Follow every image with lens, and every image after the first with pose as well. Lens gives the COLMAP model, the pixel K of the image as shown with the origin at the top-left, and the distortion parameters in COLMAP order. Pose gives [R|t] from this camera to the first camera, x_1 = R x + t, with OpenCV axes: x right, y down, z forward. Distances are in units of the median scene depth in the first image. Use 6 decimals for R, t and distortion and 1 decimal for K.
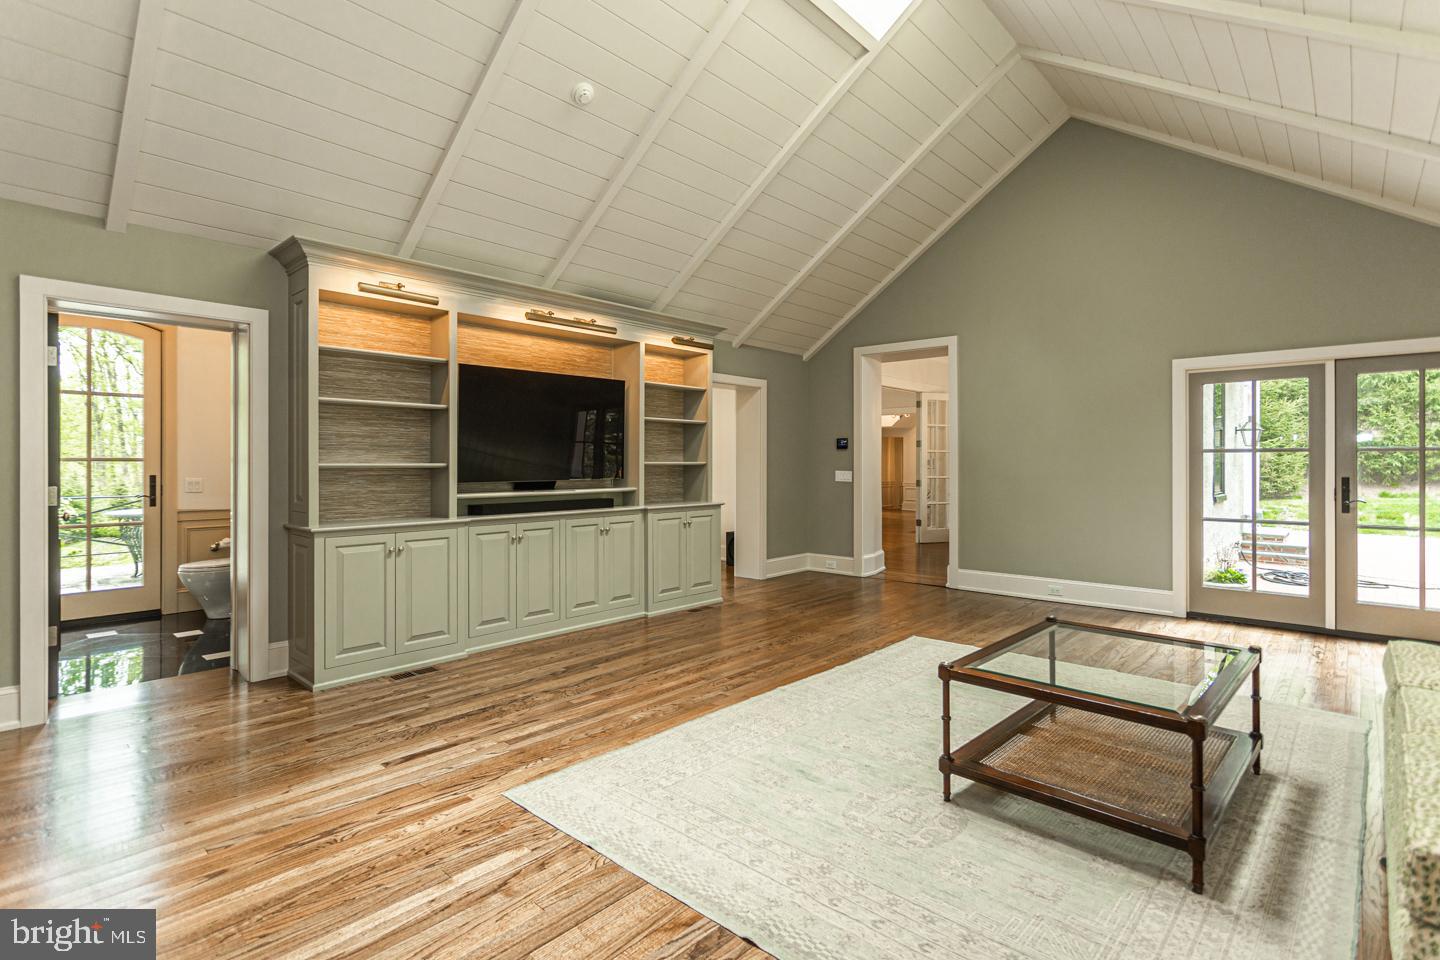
lens RADIAL K [[686.5, 0, 720.3], [0, 686.5, 469.8], [0, 0, 1]] dist [0.003233, 0.000505]
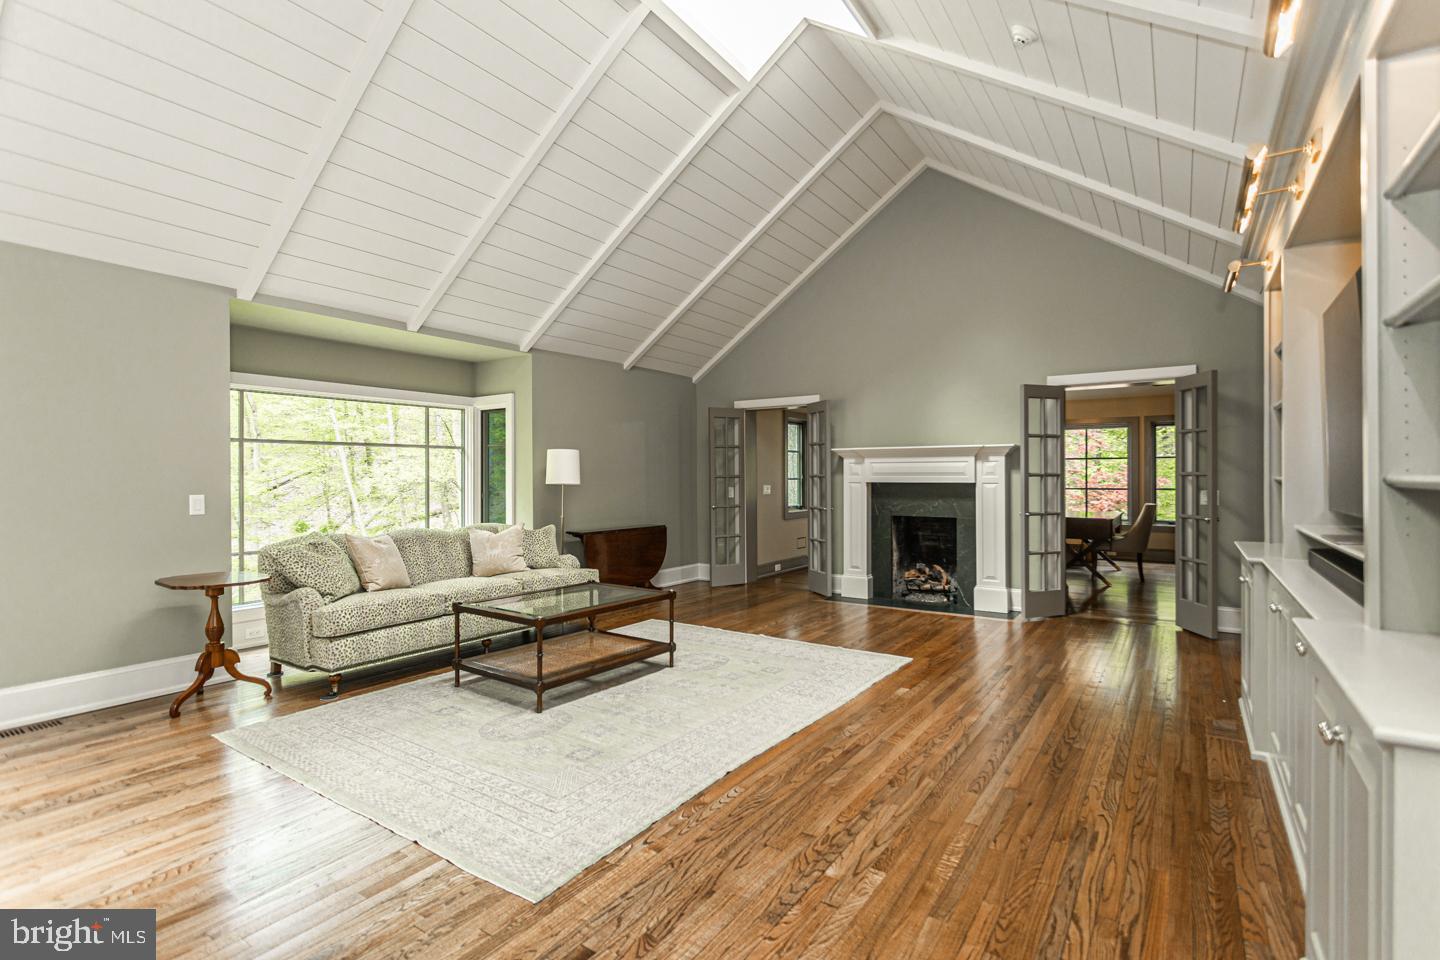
lens RADIAL K [[677.9, 0, 731.6], [0, 677.9, 479.3], [0, 0, 1]] dist [0.001560, 0.001144]
pose [[-0.988674, 0.002280, -0.150064, 0.287323], [-0.000117, 0.999873, 0.015959, -0.022400], [0.150081, 0.015796, -0.988547, 1.820538]]
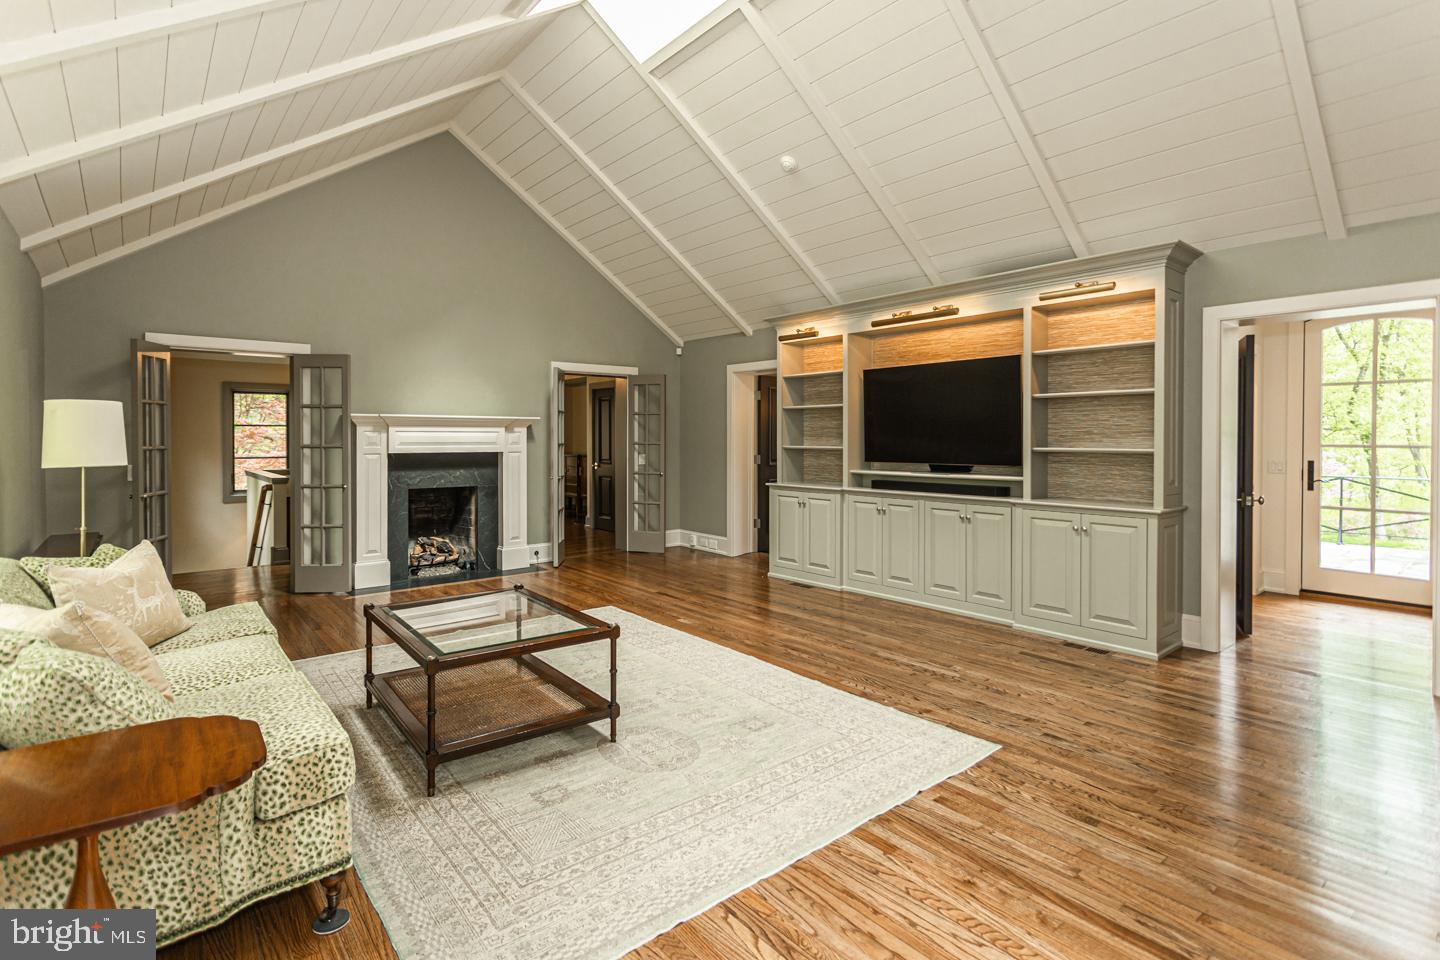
lens RADIAL K [[702.3, 0, 703.0], [0, 702.3, 444.2], [0, 0, 1]] dist [0.001235, 0.000646]
pose [[-0.150303, 0.007080, -0.988615, 1.177535], [-0.009472, 0.999918, 0.008601, -0.027811], [0.988595, 0.010657, -0.150224, 1.073318]]
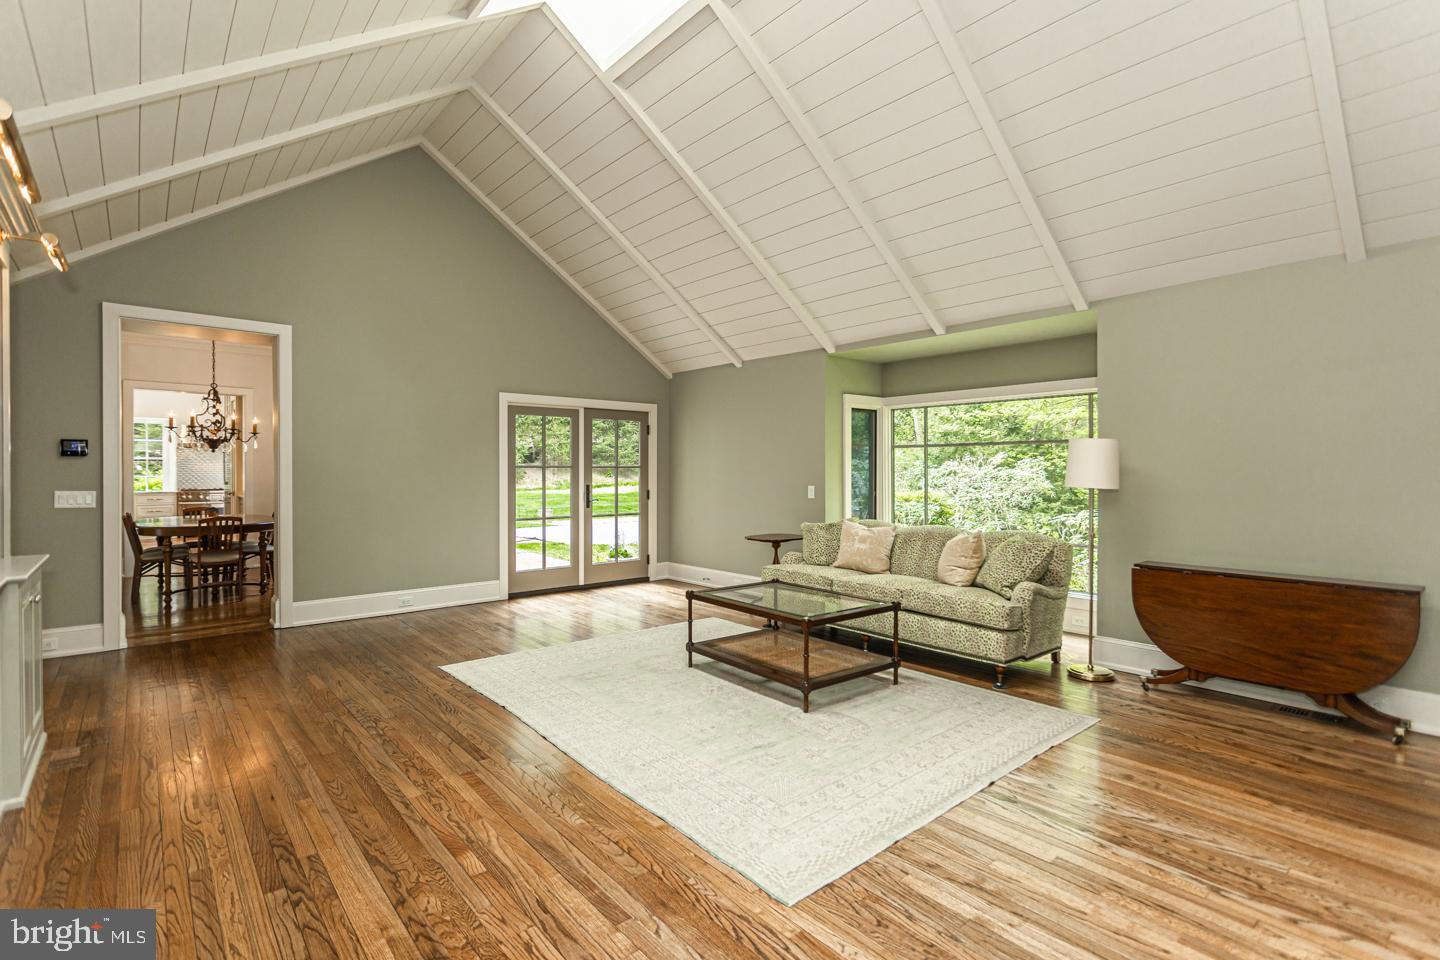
lens RADIAL K [[686.5, 0, 720.3], [0, 686.5, 469.8], [0, 0, 1]] dist [0.003233, 0.000505]
pose [[0.125609, 0.002058, 0.992078, -0.747267], [0.011058, 0.999933, -0.003474, -0.016790], [-0.992018, 0.011407, 0.125578, 0.657399]]
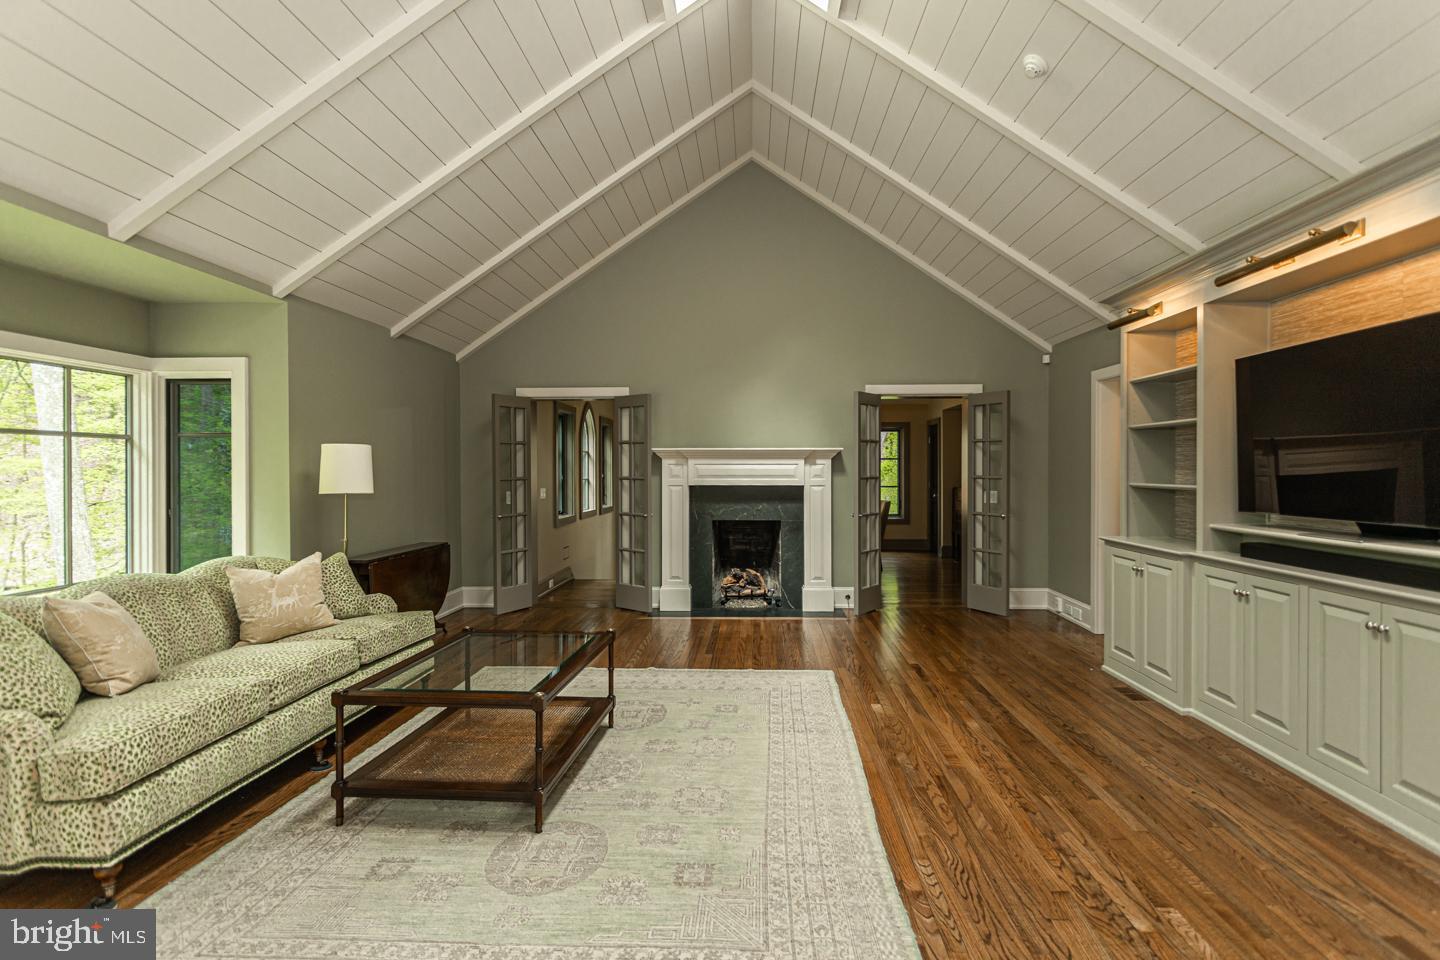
lens RADIAL K [[705.7, 0, 731.8], [0, 705.7, 474.9], [0, 0, 1]] dist [0.004309, 0.000639]
pose [[-0.763105, 0.004833, -0.646257, 0.704955], [-0.006215, 0.999871, 0.014815, -0.037603], [0.646245, 0.015322, -0.762976, 1.488214]]
